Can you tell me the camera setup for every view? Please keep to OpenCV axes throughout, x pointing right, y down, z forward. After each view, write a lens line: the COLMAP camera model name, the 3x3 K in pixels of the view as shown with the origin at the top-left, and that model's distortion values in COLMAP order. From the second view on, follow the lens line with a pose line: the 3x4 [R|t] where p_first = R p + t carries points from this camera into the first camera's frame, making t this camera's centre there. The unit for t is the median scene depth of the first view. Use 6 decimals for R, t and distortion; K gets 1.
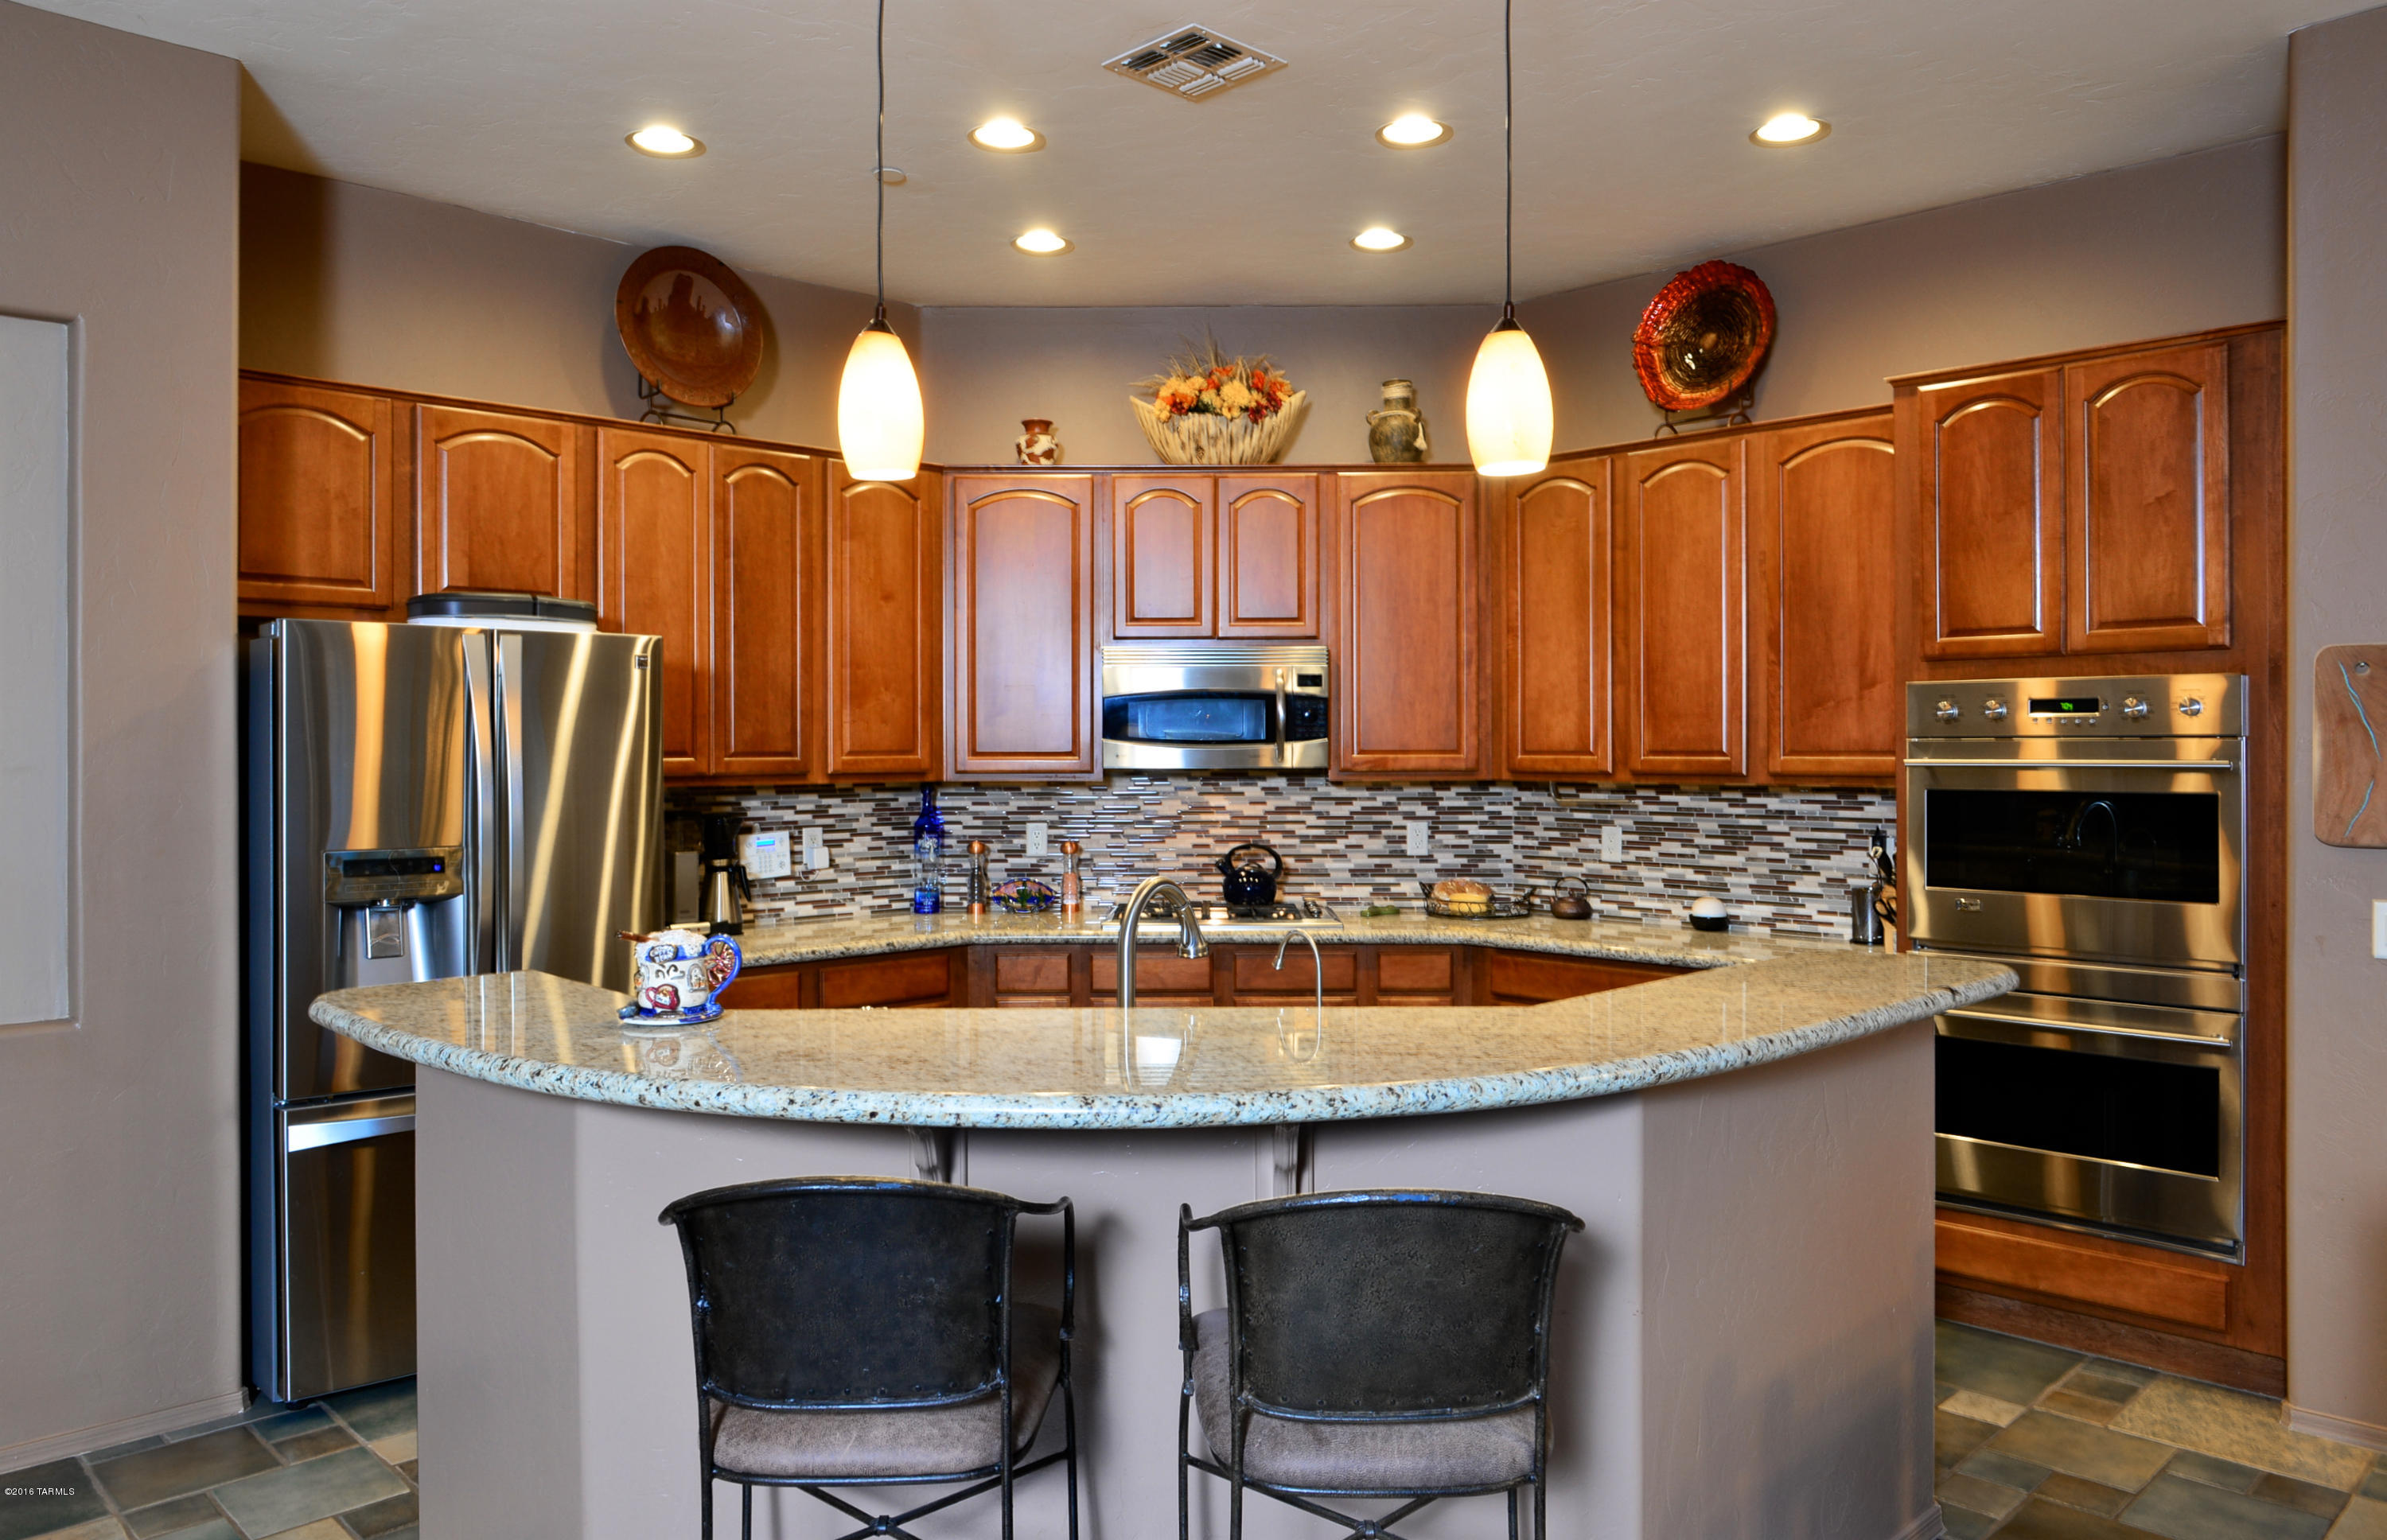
lens RADIAL K [[1653.2, 0, 1213.3], [0, 1653.2, 745.7], [0, 0, 1]] dist [-0.008054, -0.004958]
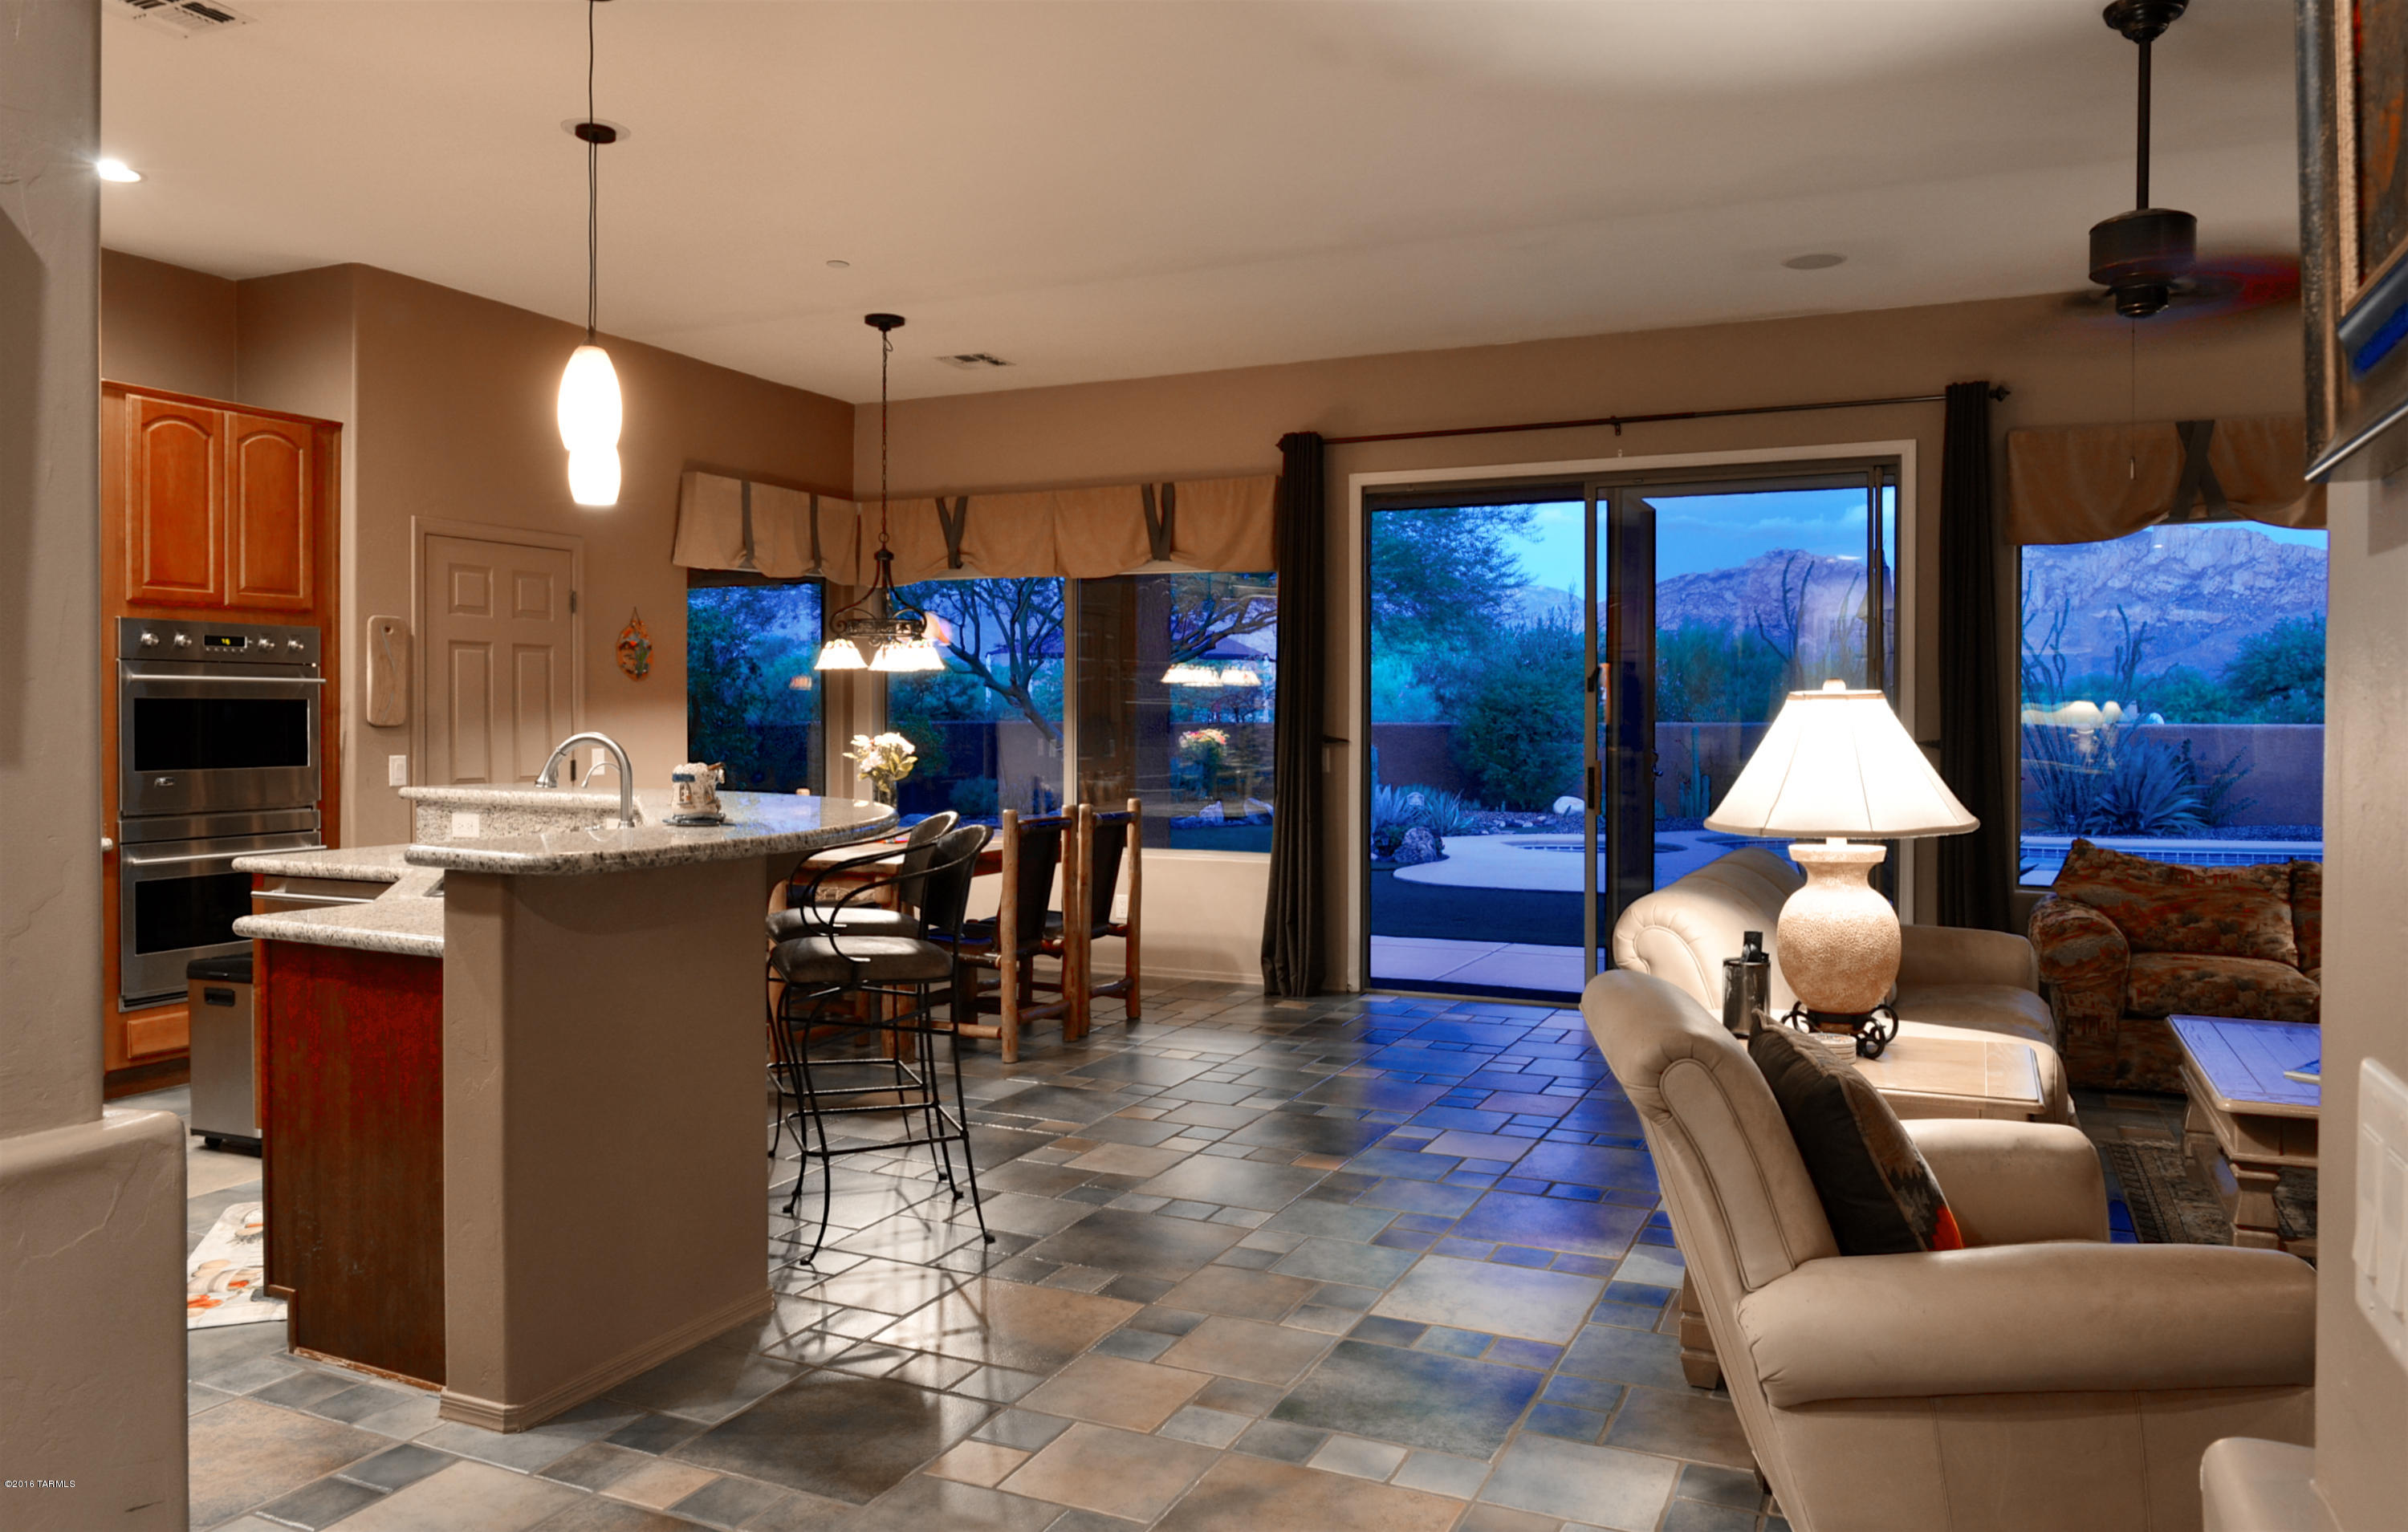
lens RADIAL K [[1667.8, 0, 1222.6], [0, 1667.8, 742.4], [0, 0, 1]] dist [-0.008054, -0.004958]
pose [[-0.353292, -0.014605, 0.935399, -0.860905], [-0.001075, 0.999884, 0.015205, 0.031198], [-0.935512, 0.004366, -0.353267, 0.494579]]
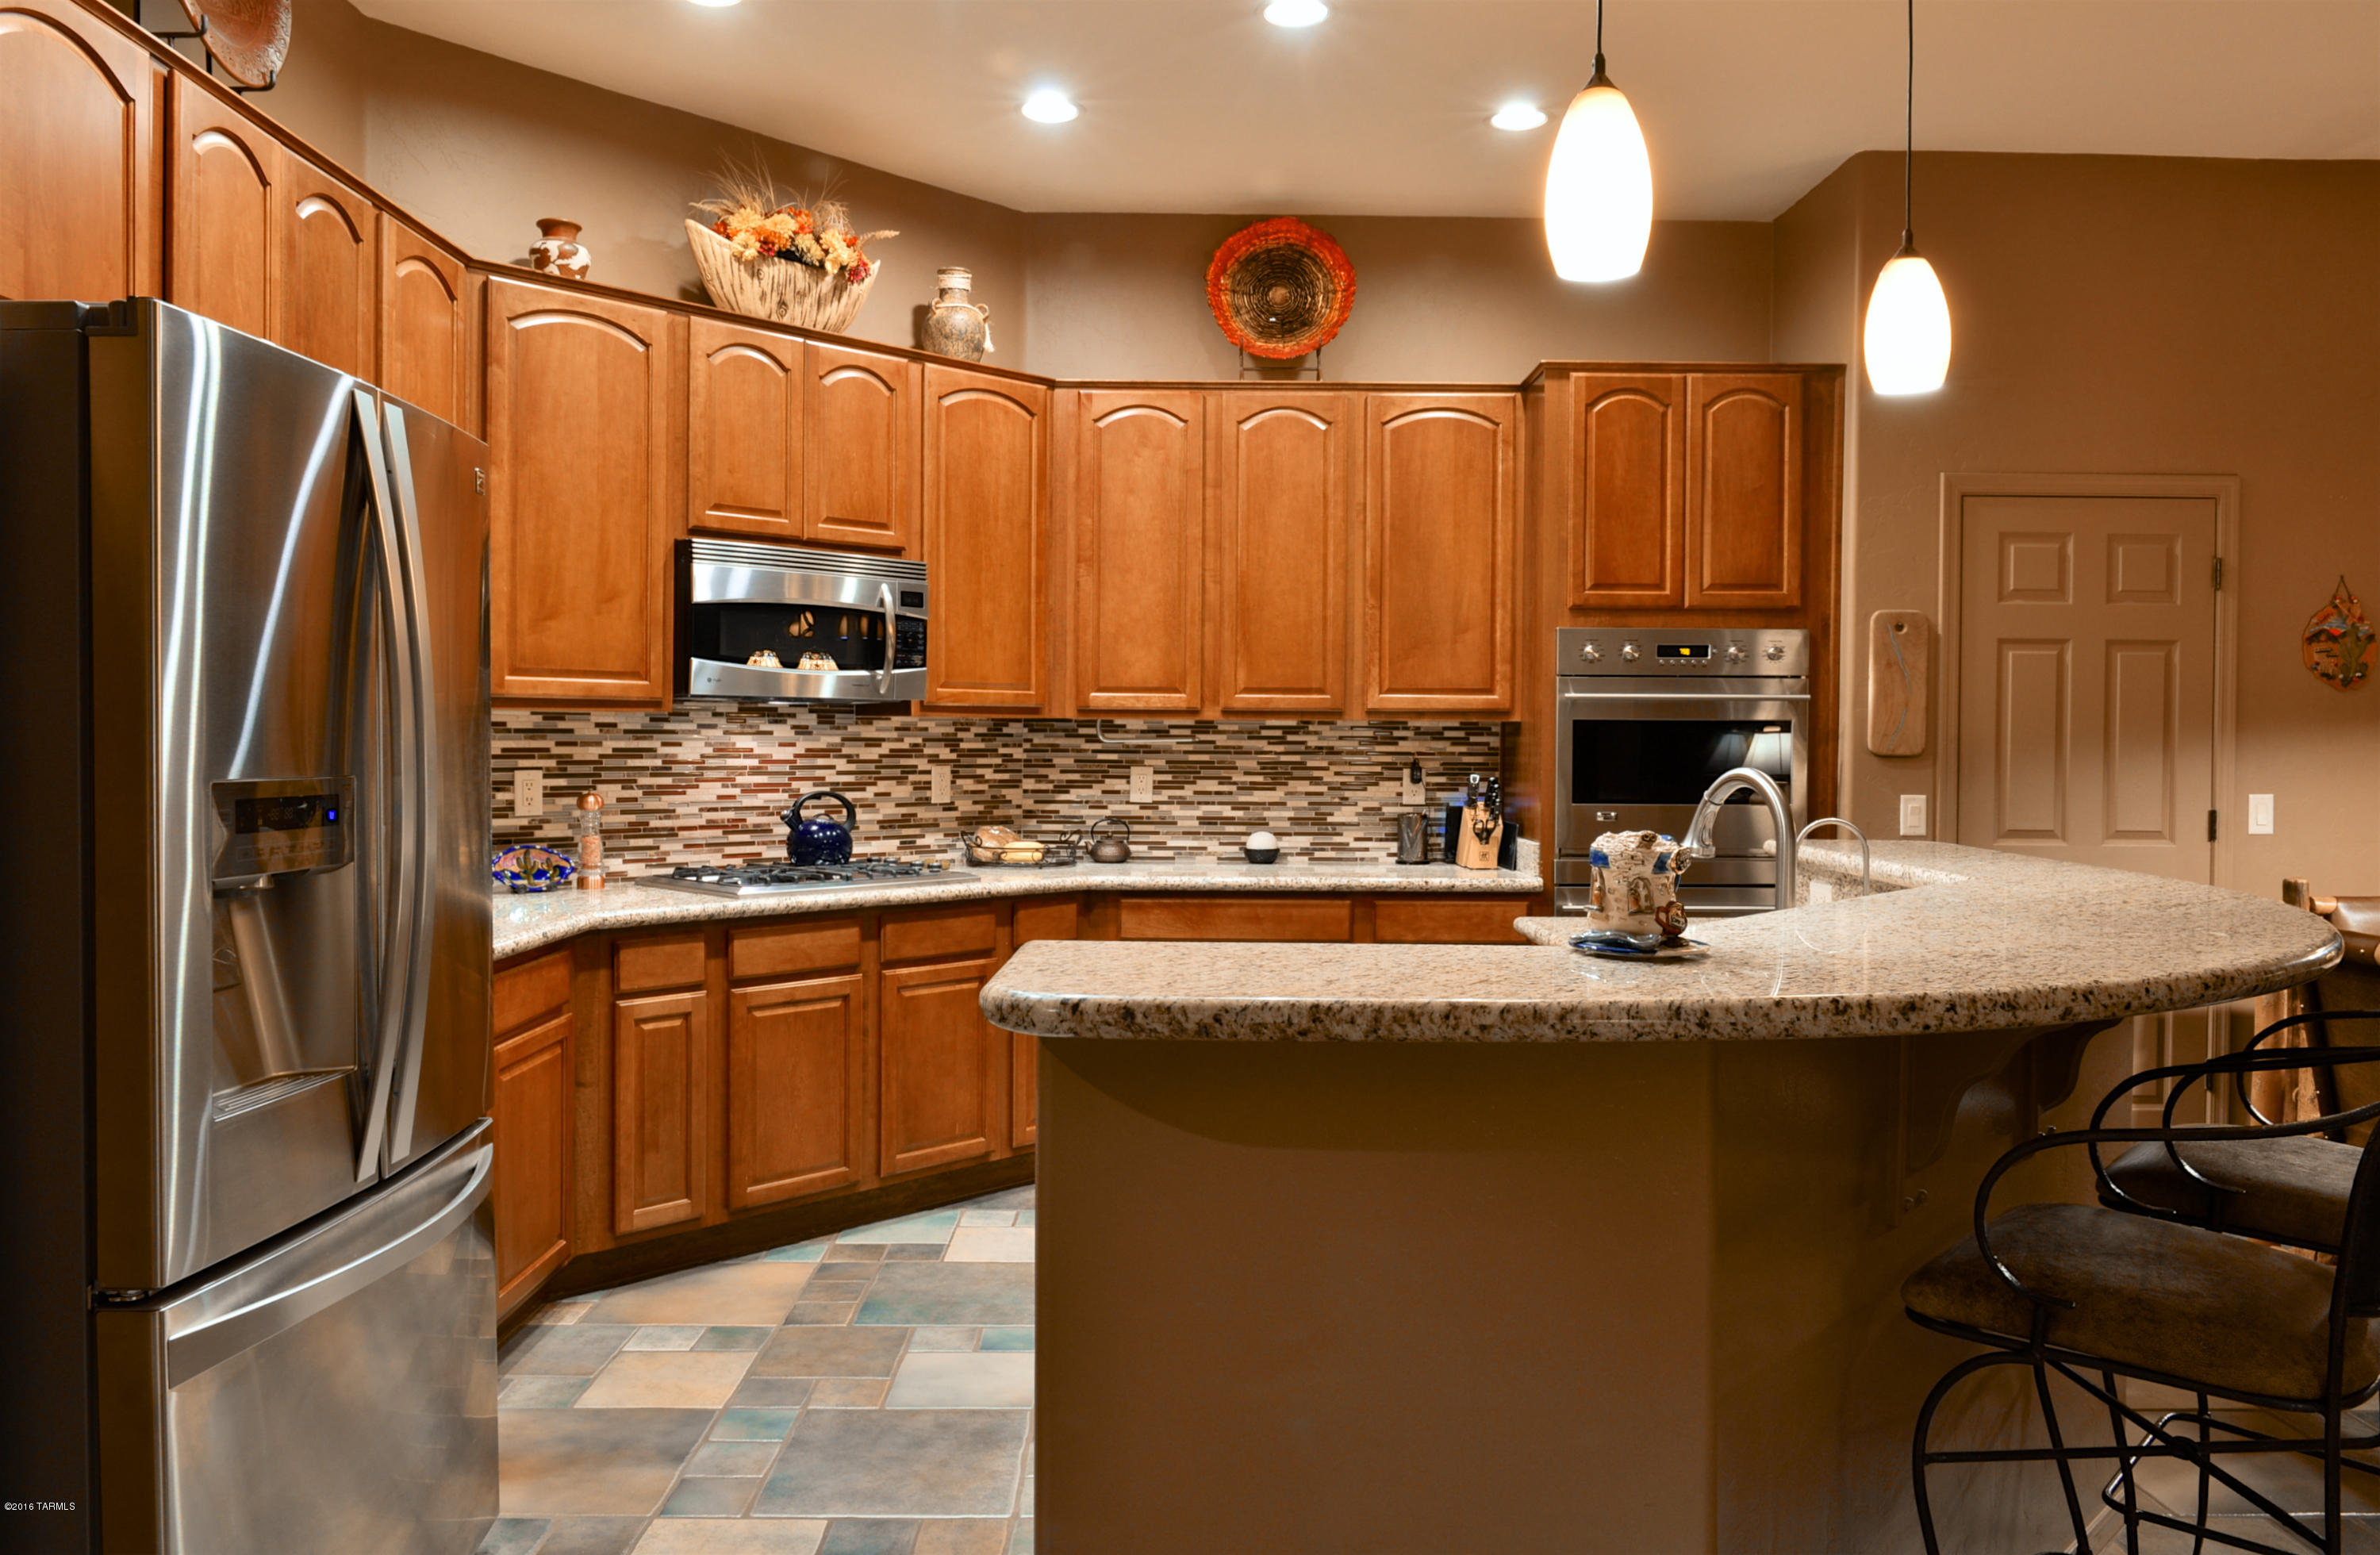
lens RADIAL K [[1673.4, 0, 1192.4], [0, 1673.4, 764.6], [0, 0, 1]] dist [0.003554, -0.003024]
pose [[0.695451, -0.006124, 0.718547, -0.459659], [-0.007083, 0.999857, 0.015378, 0.031949], [-0.718538, -0.015784, 0.695308, 0.280919]]
